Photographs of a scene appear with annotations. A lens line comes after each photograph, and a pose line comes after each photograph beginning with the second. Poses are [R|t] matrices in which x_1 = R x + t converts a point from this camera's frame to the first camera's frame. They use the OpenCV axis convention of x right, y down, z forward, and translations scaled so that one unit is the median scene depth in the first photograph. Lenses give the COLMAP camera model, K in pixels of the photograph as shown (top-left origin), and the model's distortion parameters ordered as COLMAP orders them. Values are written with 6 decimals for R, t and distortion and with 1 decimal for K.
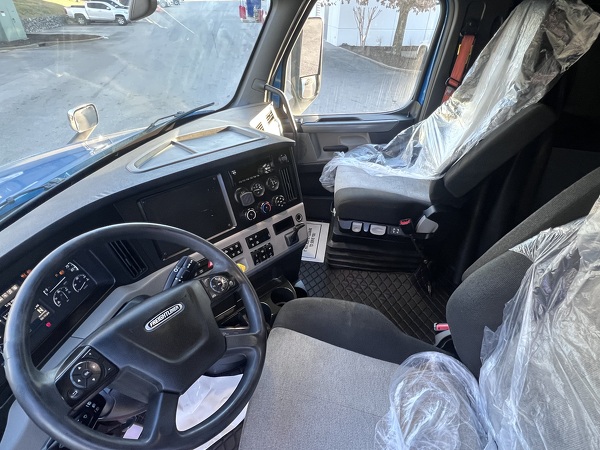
lens RADIAL K [[322.5, 0, 299.0], [0, 322.5, 224.0], [0, 0, 1]] dist [0.001951, 0.001289]
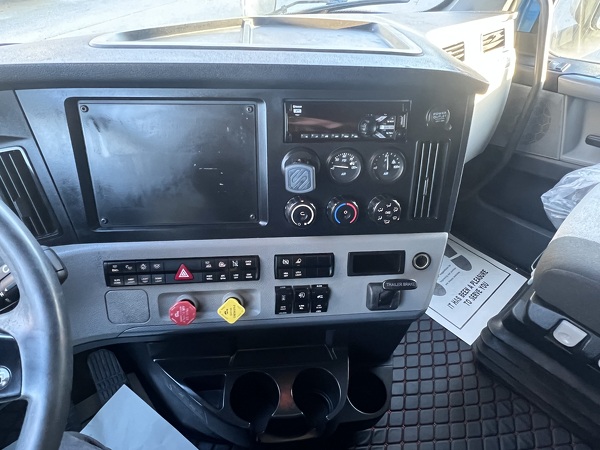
lens RADIAL K [[391.1, 0, 298.7], [0, 391.1, 234.9], [0, 0, 1]] dist [0.009281, 0.003179]
pose [[0.792224, 0.425107, -0.437796, 0.087190], [-0.376287, 0.905109, 0.197956, -0.097012], [0.480406, 0.007912, 0.877011, 0.471415]]
